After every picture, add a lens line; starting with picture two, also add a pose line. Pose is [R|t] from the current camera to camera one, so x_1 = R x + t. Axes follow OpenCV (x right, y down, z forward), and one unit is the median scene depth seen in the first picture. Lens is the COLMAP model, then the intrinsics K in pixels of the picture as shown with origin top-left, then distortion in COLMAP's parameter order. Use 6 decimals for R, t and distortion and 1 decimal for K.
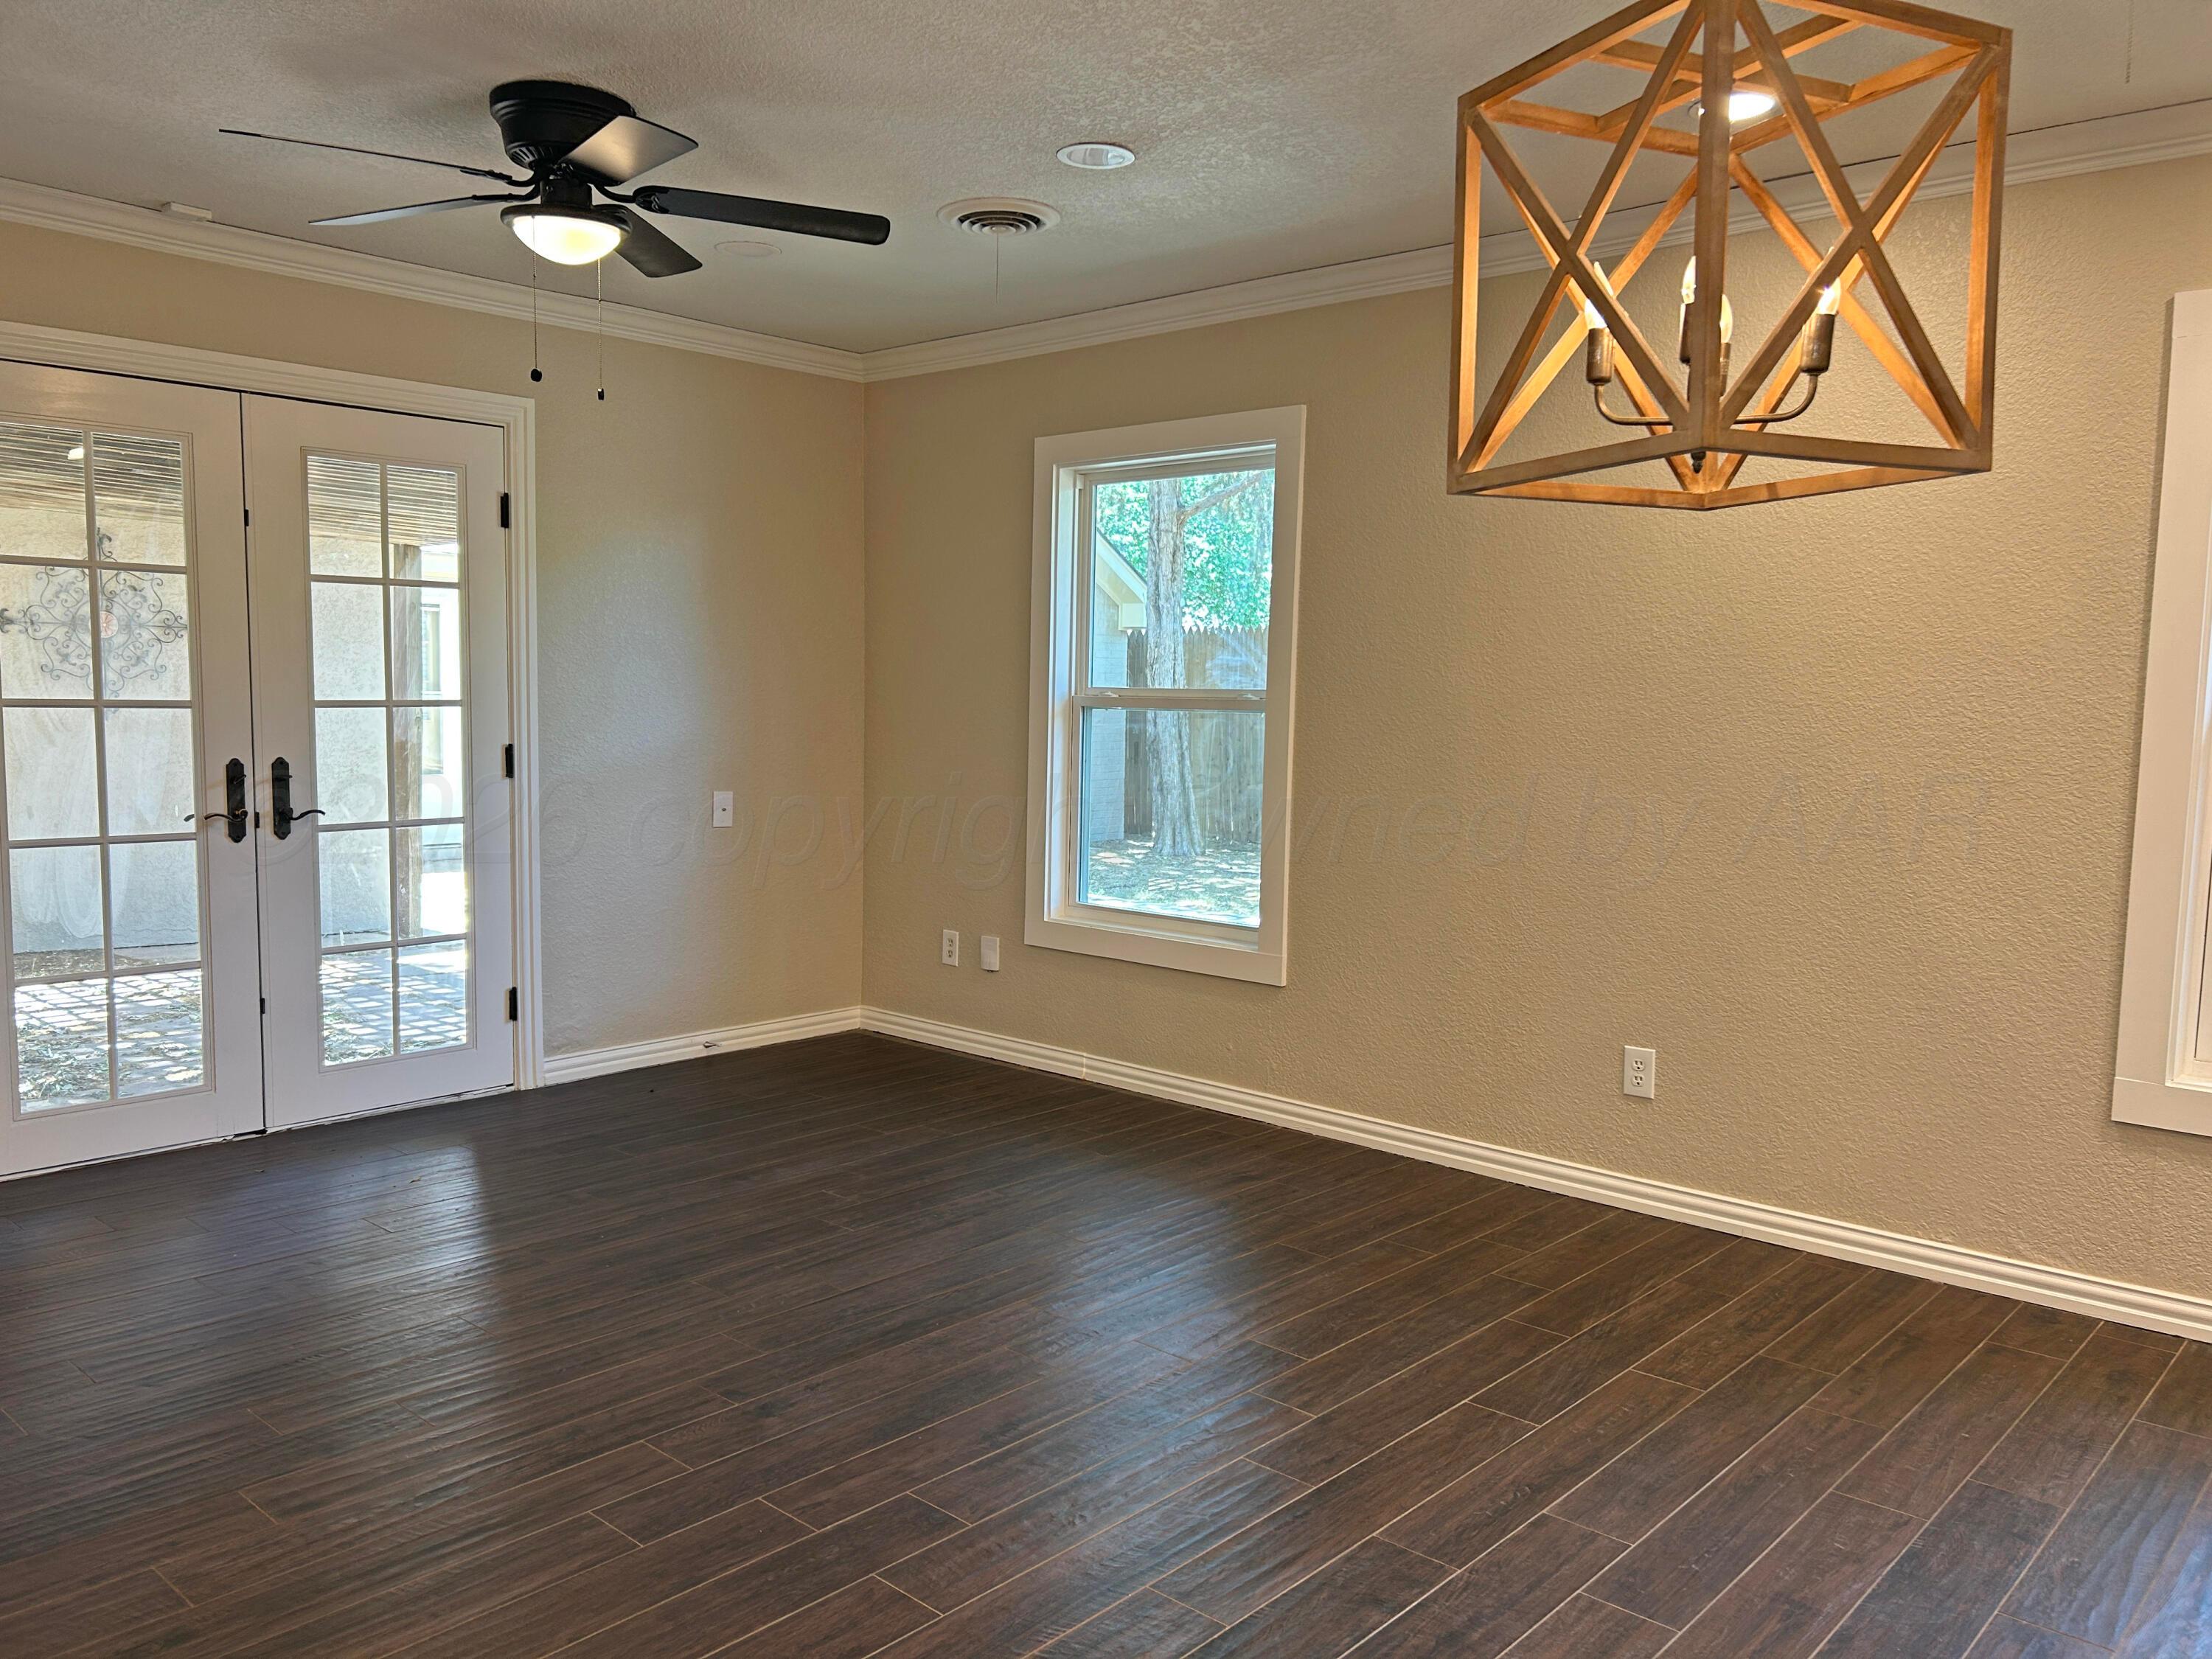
lens RADIAL K [[1695.5, 0, 1097.4], [0, 1695.5, 821.4], [0, 0, 1]] dist [0.024501, -0.049884]
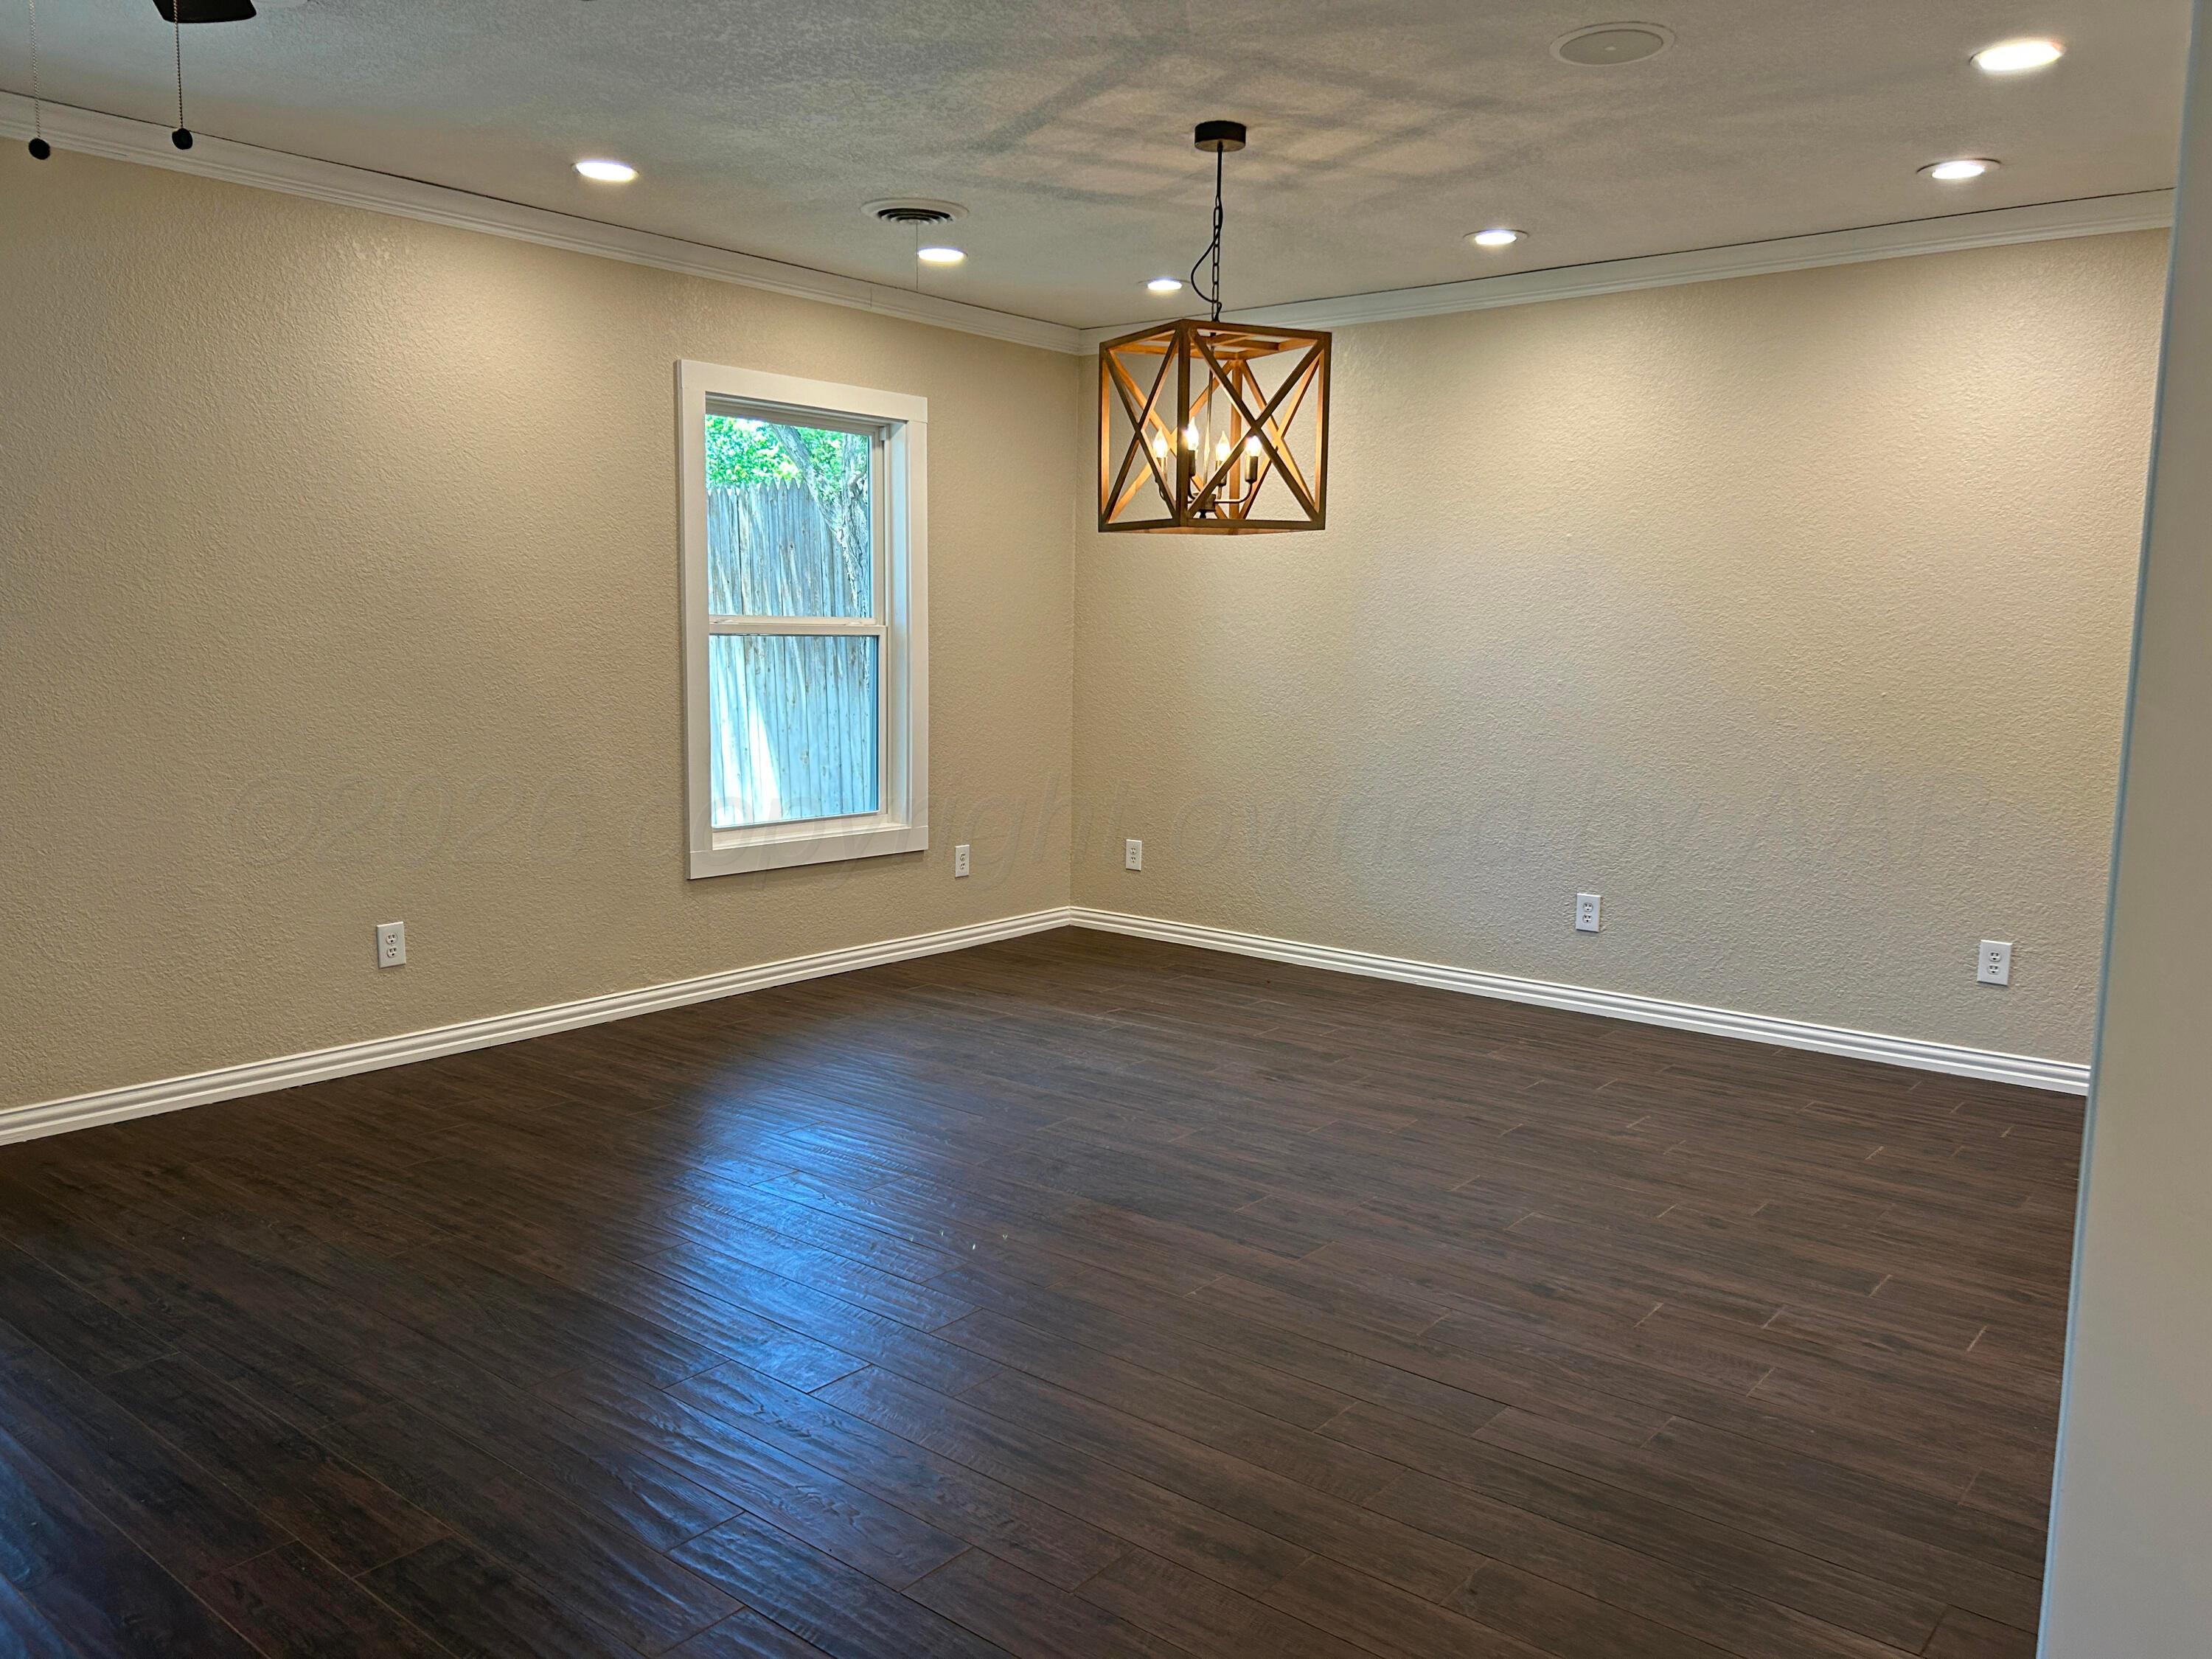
lens RADIAL K [[1695.5, 0, 1097.6], [0, 1695.5, 837.0], [0, 0, 1]] dist [0.024501, -0.049884]
pose [[-0.067891, -0.145151, 0.987078, -0.872892], [0.068815, 0.986323, 0.149773, -0.064066], [-0.995317, 0.078094, -0.056974, 0.629819]]
